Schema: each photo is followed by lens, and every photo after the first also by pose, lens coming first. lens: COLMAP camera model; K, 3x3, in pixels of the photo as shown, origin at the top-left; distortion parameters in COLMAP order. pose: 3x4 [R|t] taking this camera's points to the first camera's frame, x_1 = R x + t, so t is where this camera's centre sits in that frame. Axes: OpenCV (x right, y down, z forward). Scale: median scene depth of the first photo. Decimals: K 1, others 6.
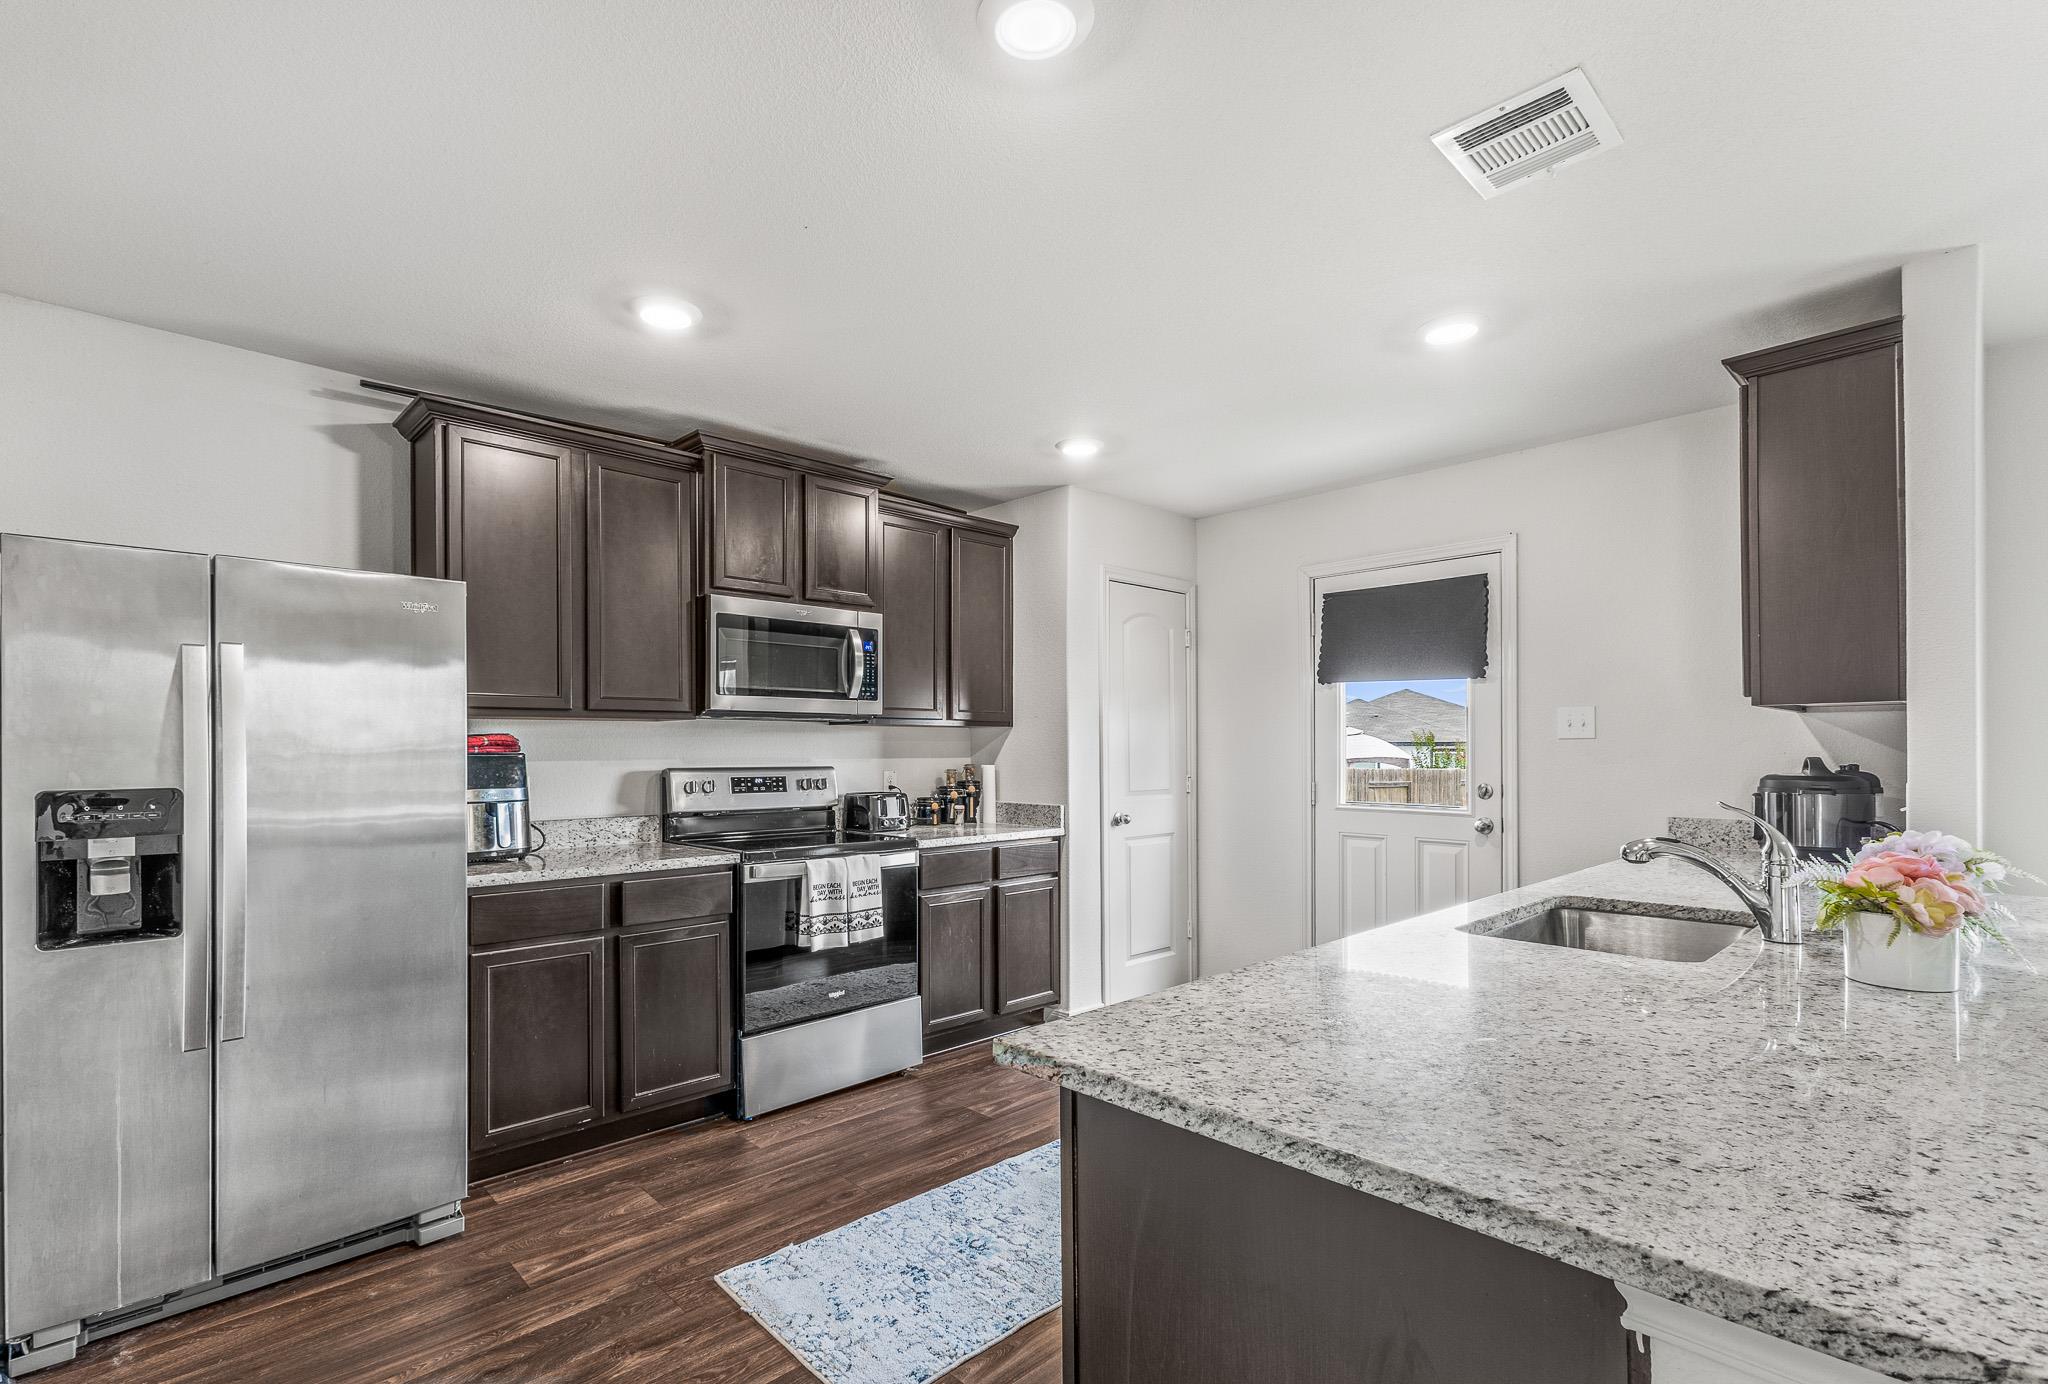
lens RADIAL K [[943.6, 0, 974.4], [0, 943.6, 746.2], [0, 0, 1]] dist [-0.002778, 0.000072]
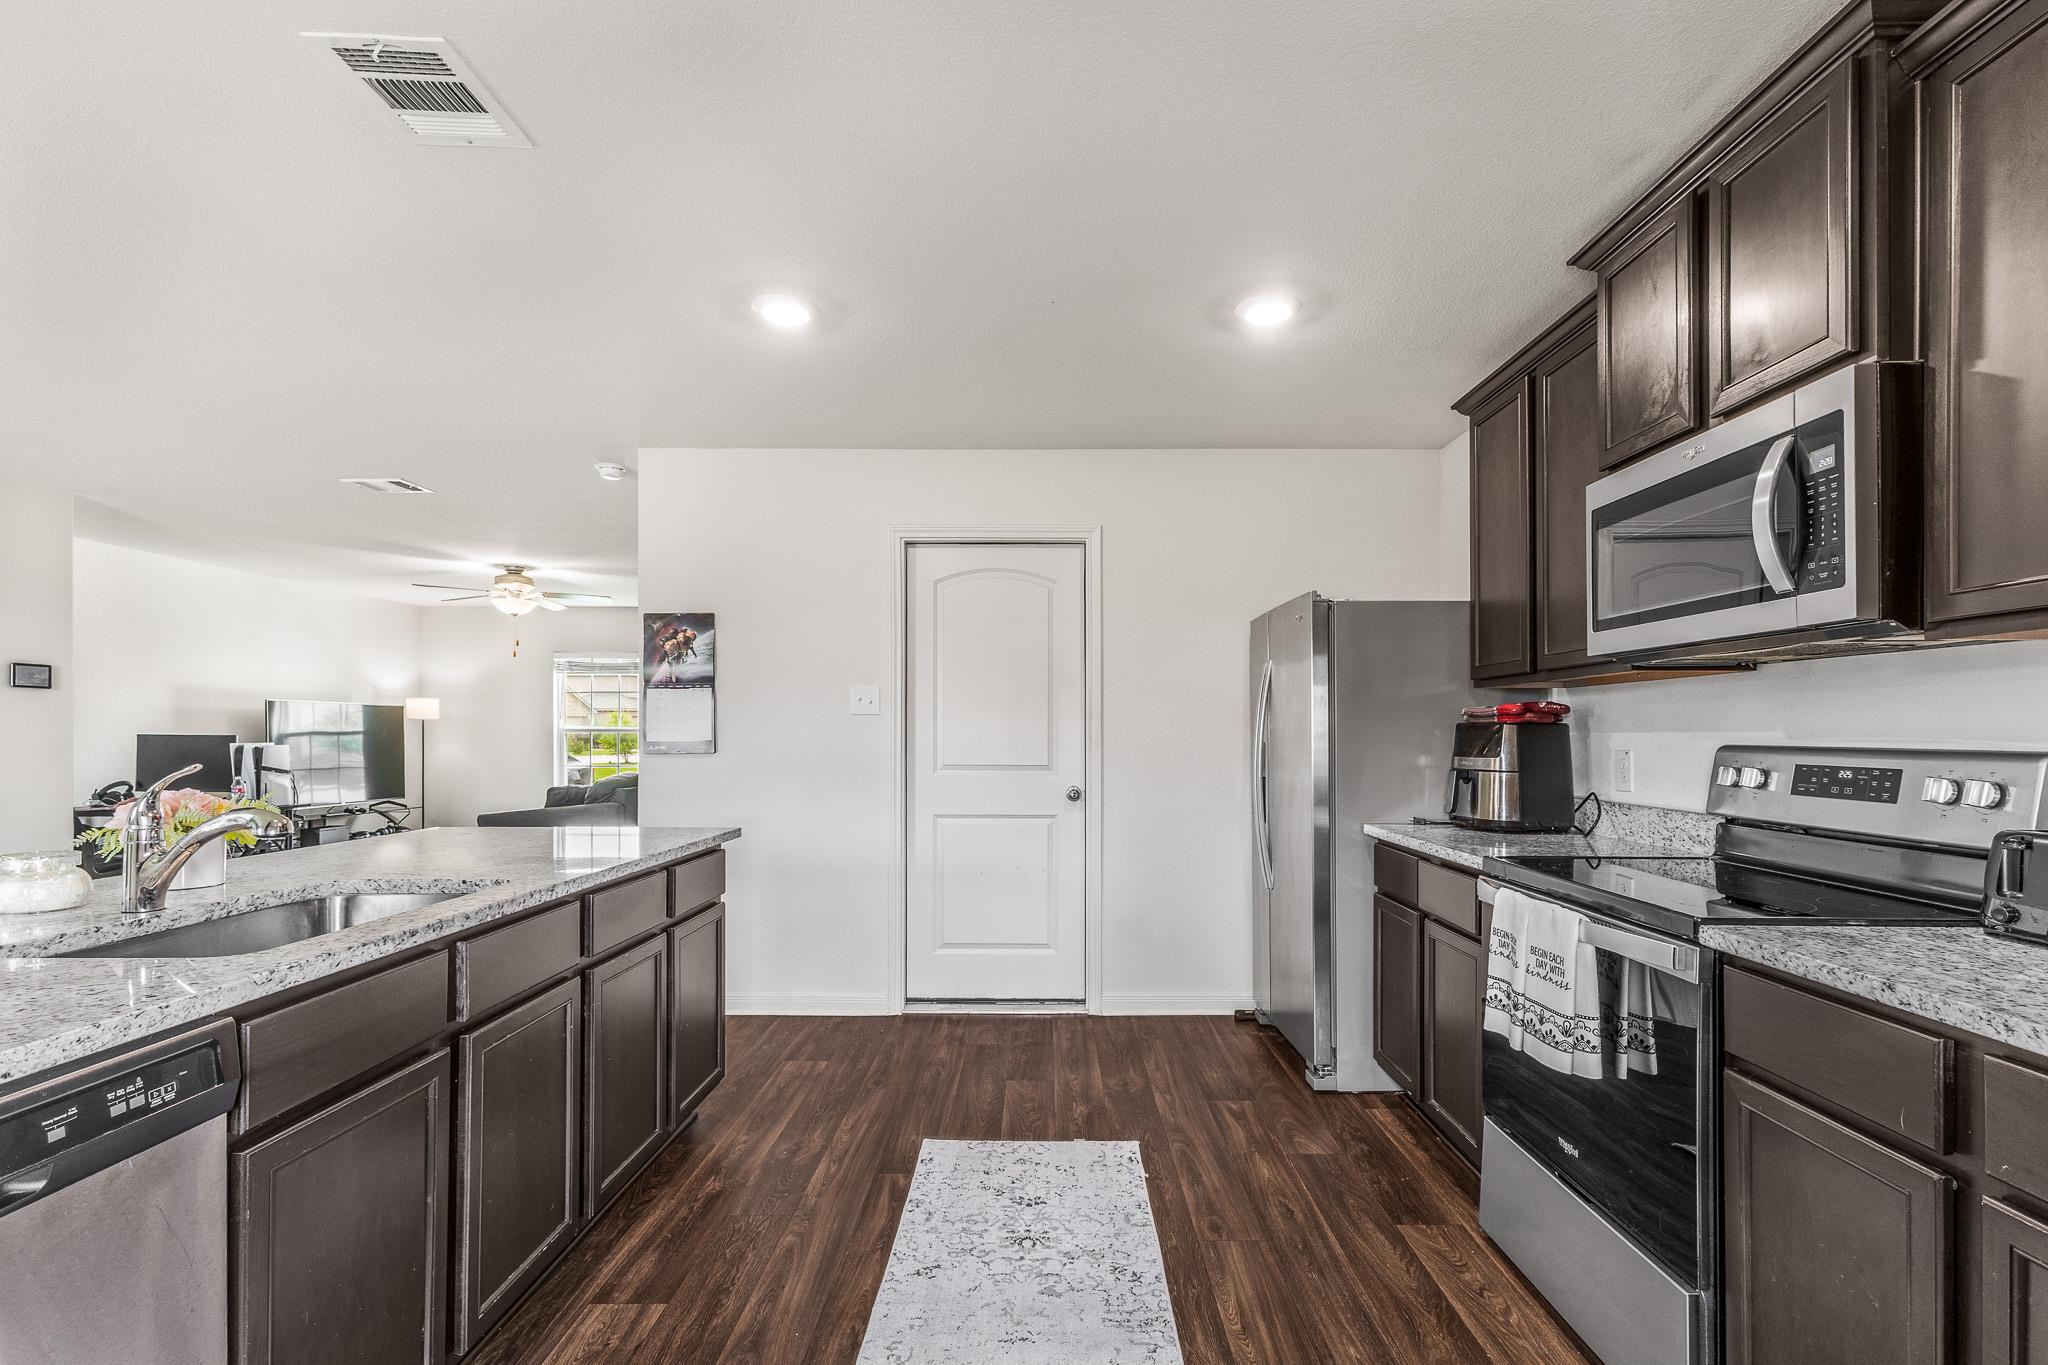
lens RADIAL K [[940.7, 0, 1060.1], [0, 940.7, 736.1], [0, 0, 1]] dist [0.000792, -0.000073]
pose [[-0.661588, 0.004235, -0.749856, 0.451038], [0.003249, 0.999991, 0.002781, 0.014270], [0.749861, -0.000596, -0.661595, 1.088944]]
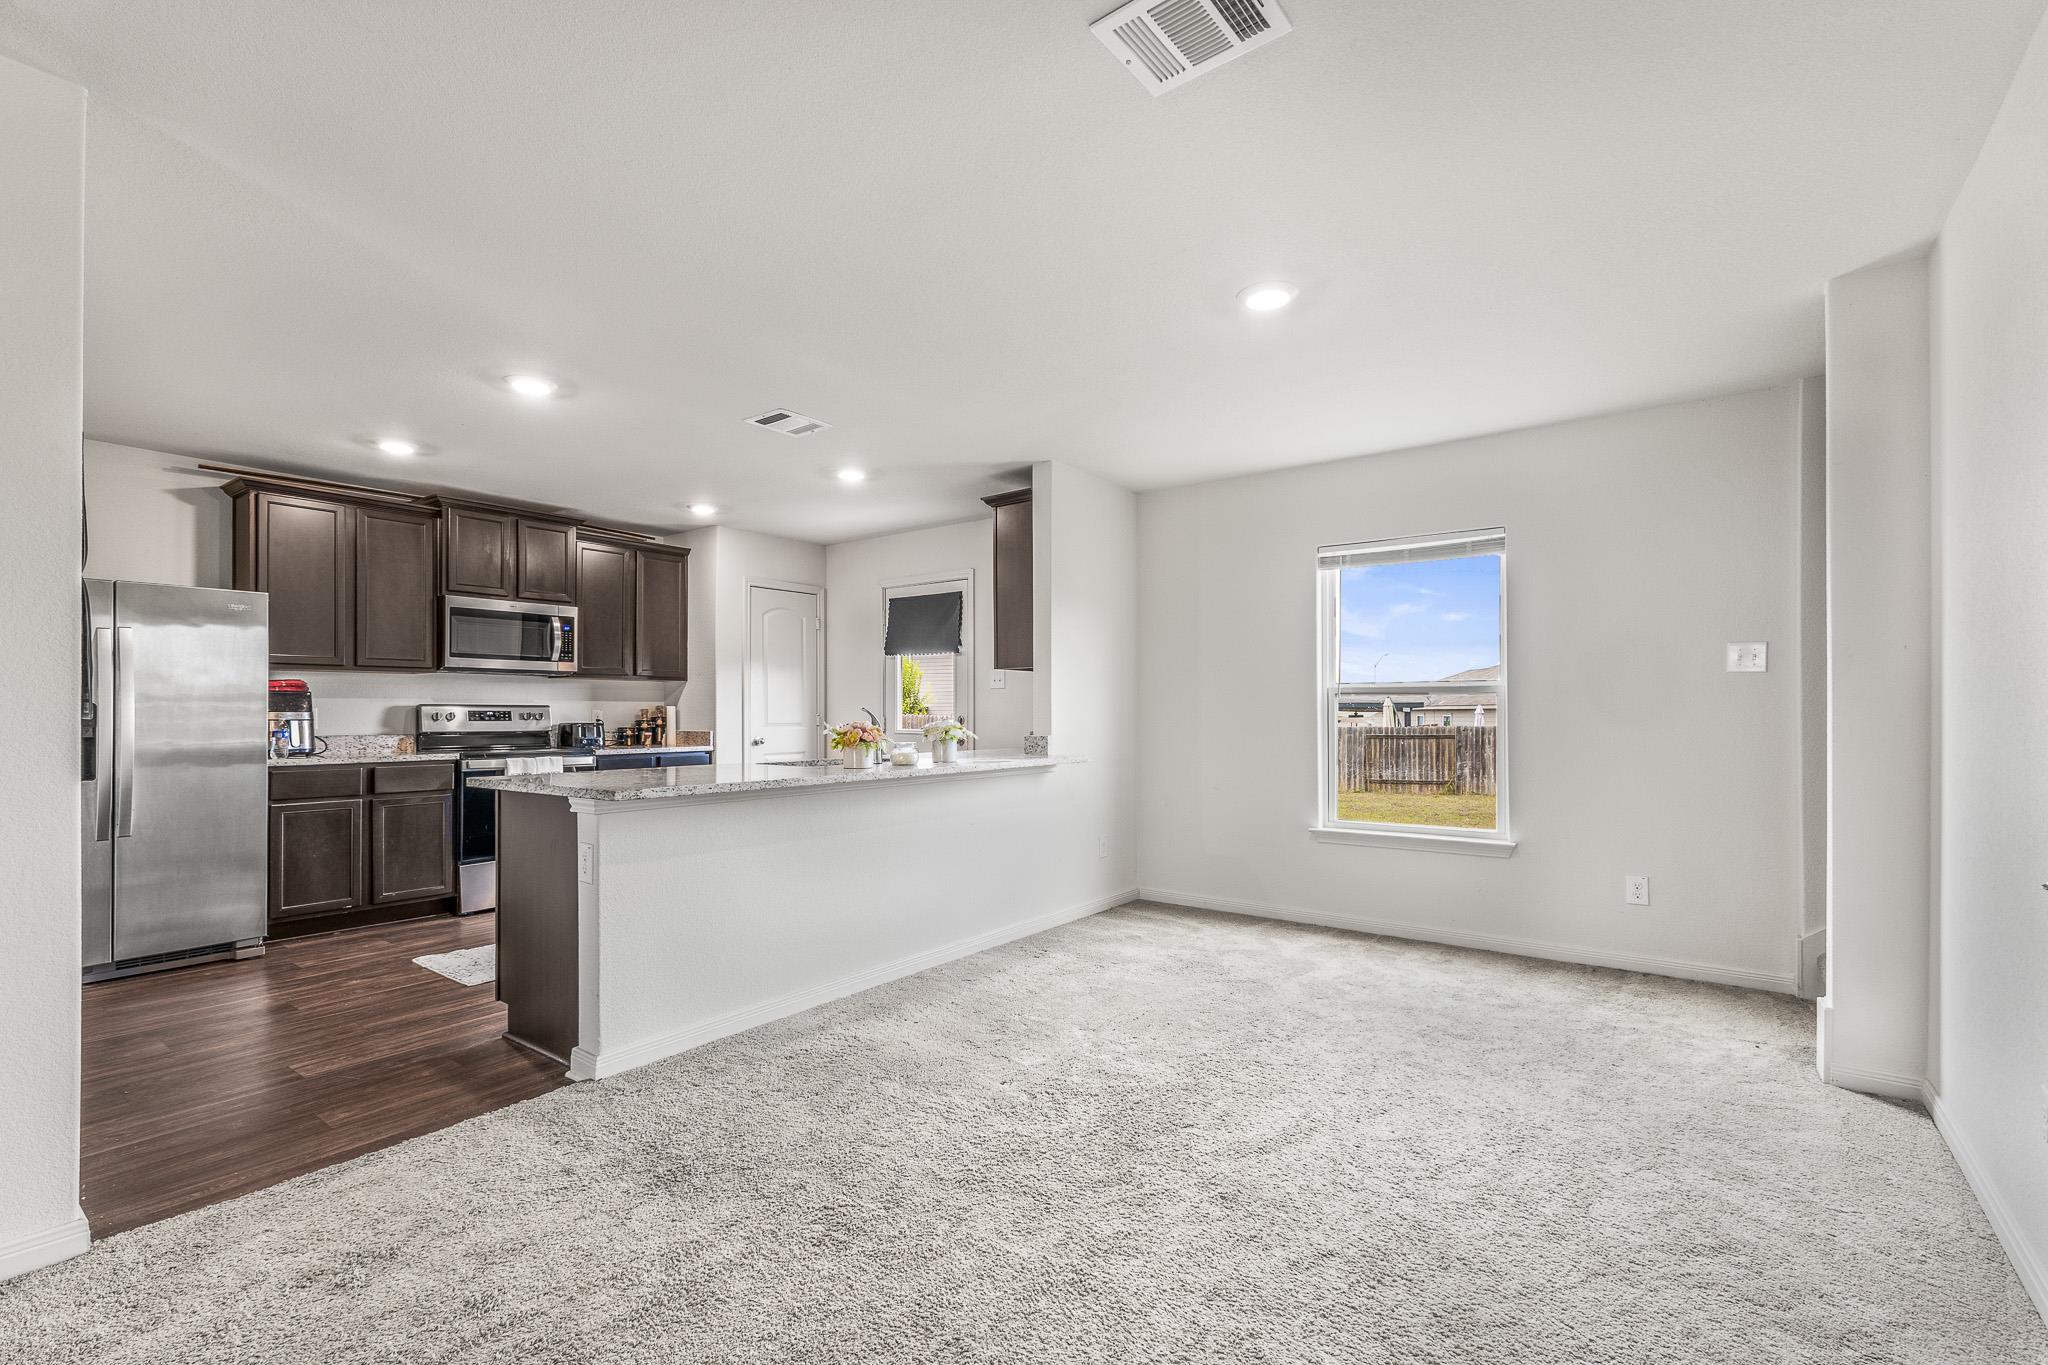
lens RADIAL K [[903.9, 0, 1025.6], [0, 903.9, 704.6], [0, 0, 1]] dist [0.001410, 0.000119]
pose [[0.982564, 0.003990, 0.185880, 0.380587], [-0.003246, 0.999985, -0.004308, 0.027658], [-0.185895, 0.003630, 0.982563, -0.655400]]
